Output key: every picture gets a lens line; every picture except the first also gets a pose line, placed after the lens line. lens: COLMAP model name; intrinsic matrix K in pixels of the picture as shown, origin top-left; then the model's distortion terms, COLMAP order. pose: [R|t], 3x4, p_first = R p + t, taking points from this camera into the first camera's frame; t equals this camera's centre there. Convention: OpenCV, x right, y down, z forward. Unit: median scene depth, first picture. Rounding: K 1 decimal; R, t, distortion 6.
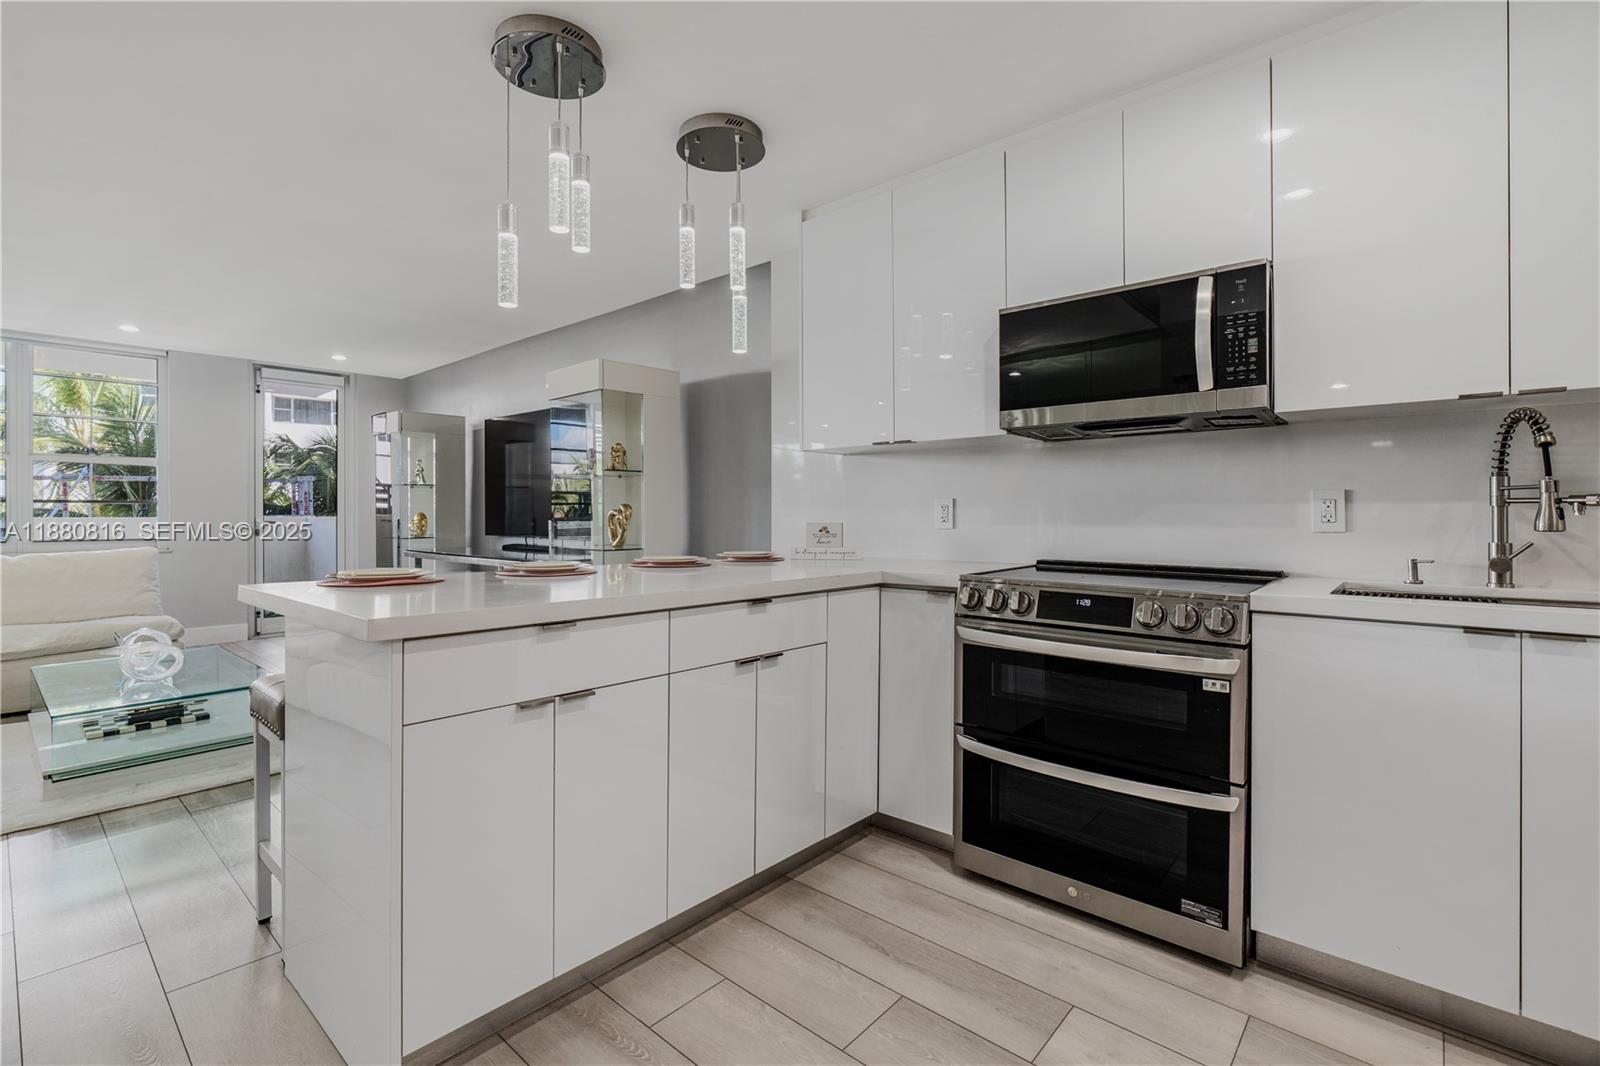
lens RADIAL K [[729.0, 0, 794.4], [0, 729.0, 516.7], [0, 0, 1]] dist [-0.009659, 0.008520]
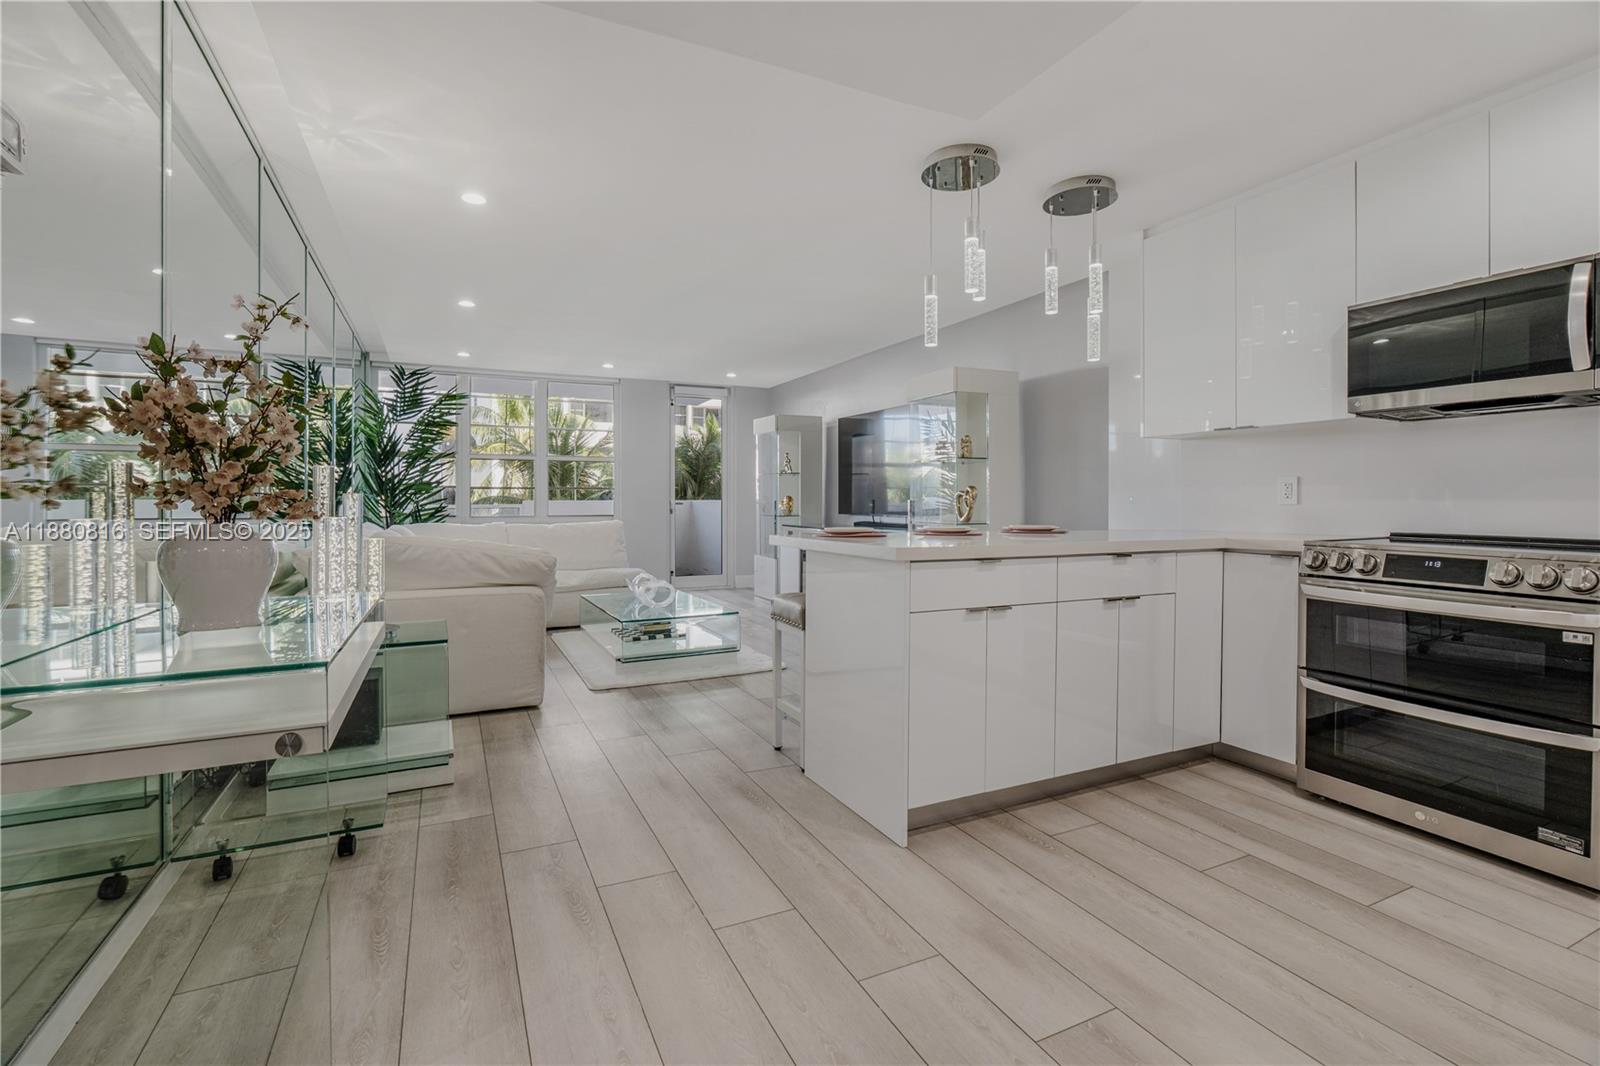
lens RADIAL K [[726.6, 0, 791.8], [0, 726.6, 509.2], [0, 0, 1]] dist [-0.009341, 0.007537]
pose [[0.922859, 0.003443, -0.385122, -0.088268], [-0.000122, 0.999963, 0.008647, 0.020306], [0.385137, -0.007933, 0.922825, -0.409892]]
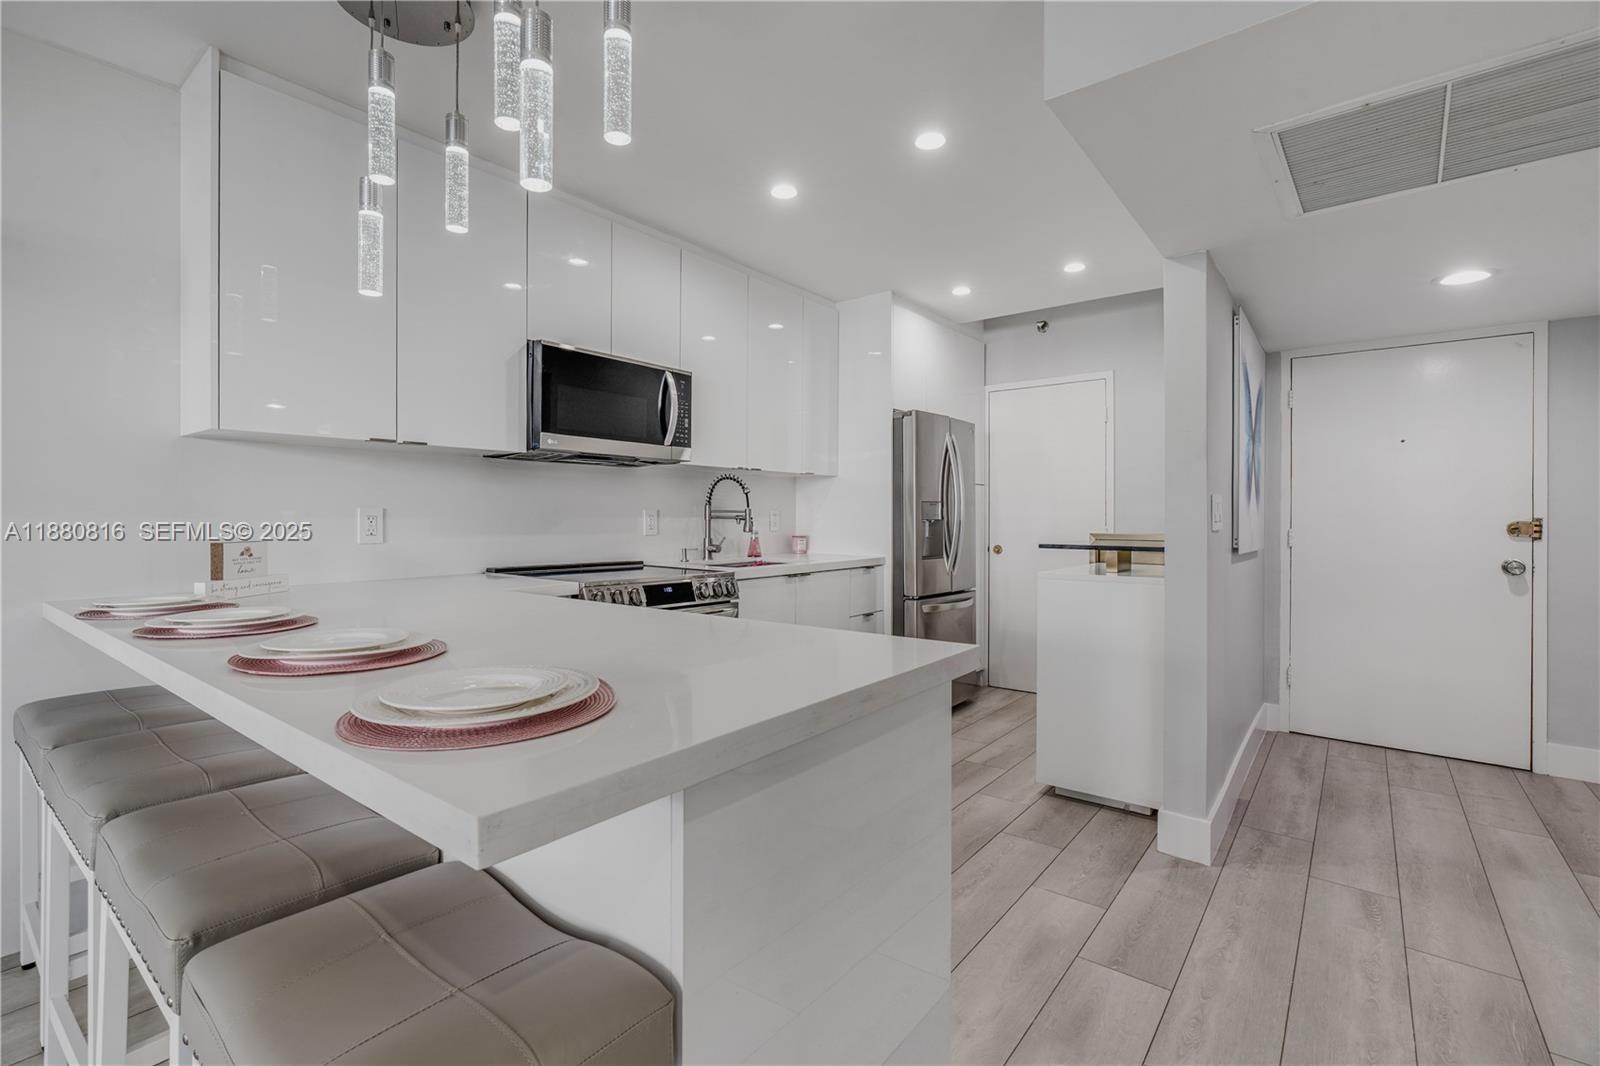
lens RADIAL K [[729.0, 0, 794.4], [0, 729.0, 516.7], [0, 0, 1]] dist [-0.009659, 0.008520]
pose [[-0.067469, -0.000896, 0.997721, -0.946334], [-0.001696, 0.999998, 0.000784, -0.022590], [-0.997720, -0.001639, -0.067471, 0.793743]]
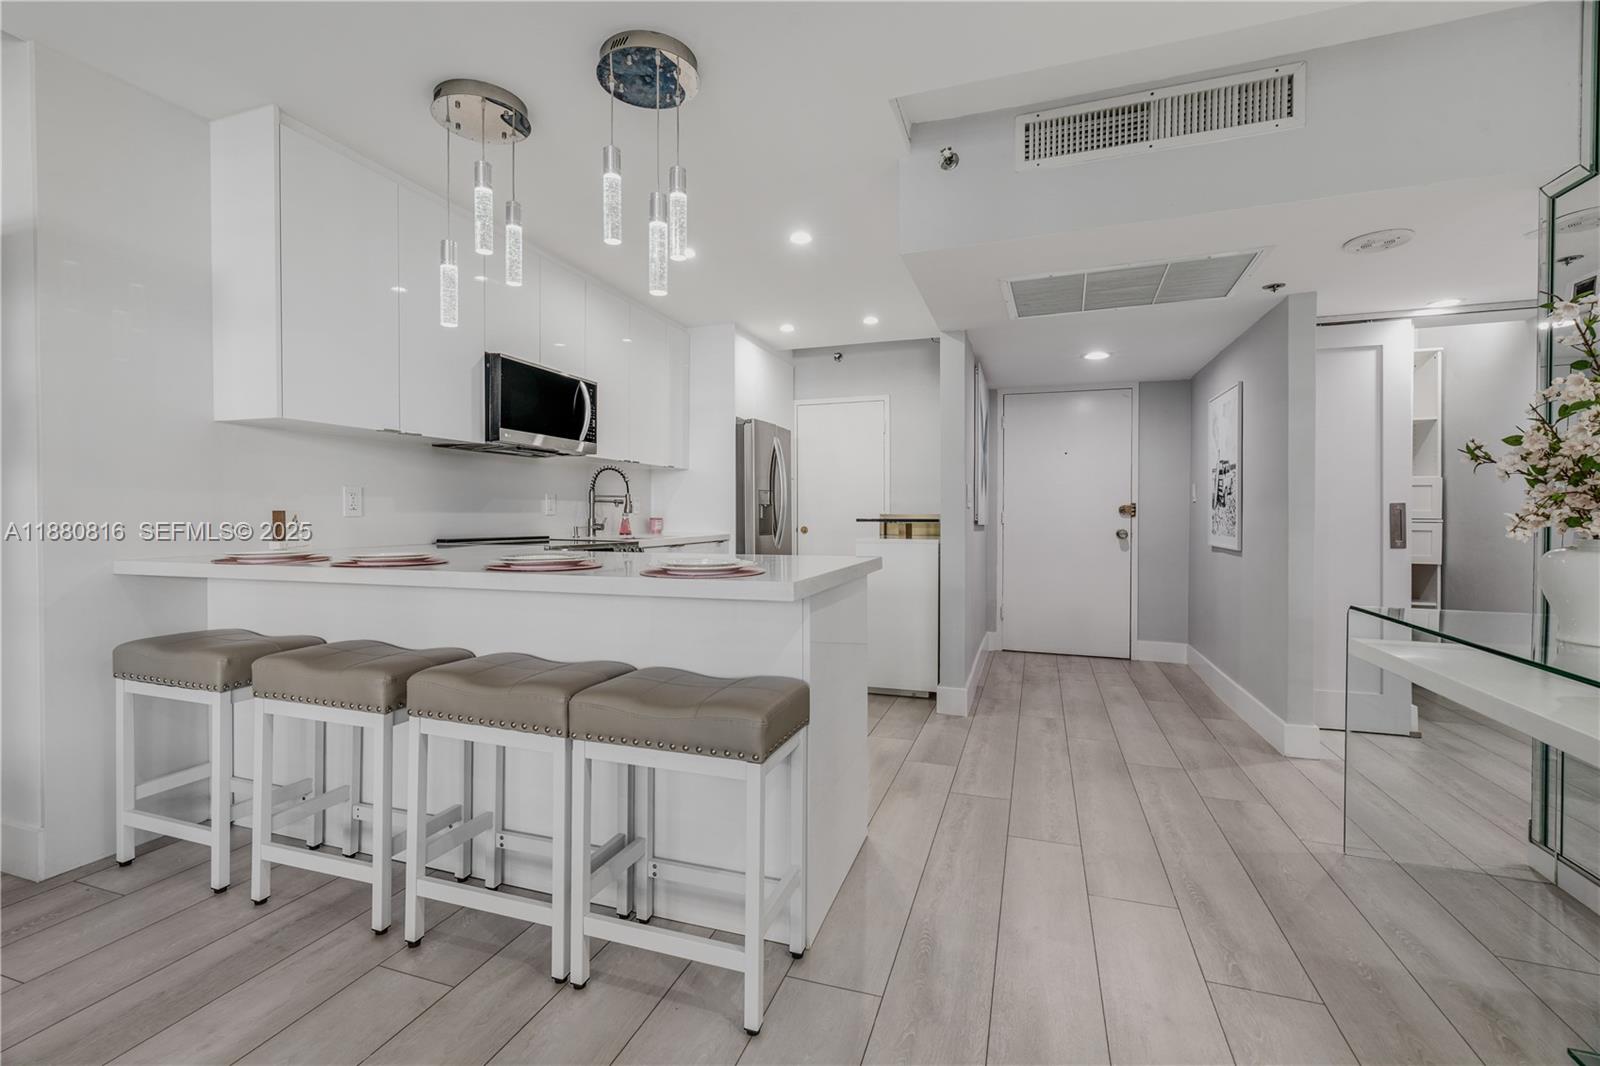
lens RADIAL K [[712.9, 0, 793.7], [0, 712.9, 520.1], [0, 0, 1]] dist [-0.001213, 0.006833]
pose [[-0.390030, -0.008496, 0.920763, -1.321741], [-0.001363, 0.999962, 0.008650, 0.017826], [-0.920801, 0.002119, -0.390027, 1.158497]]
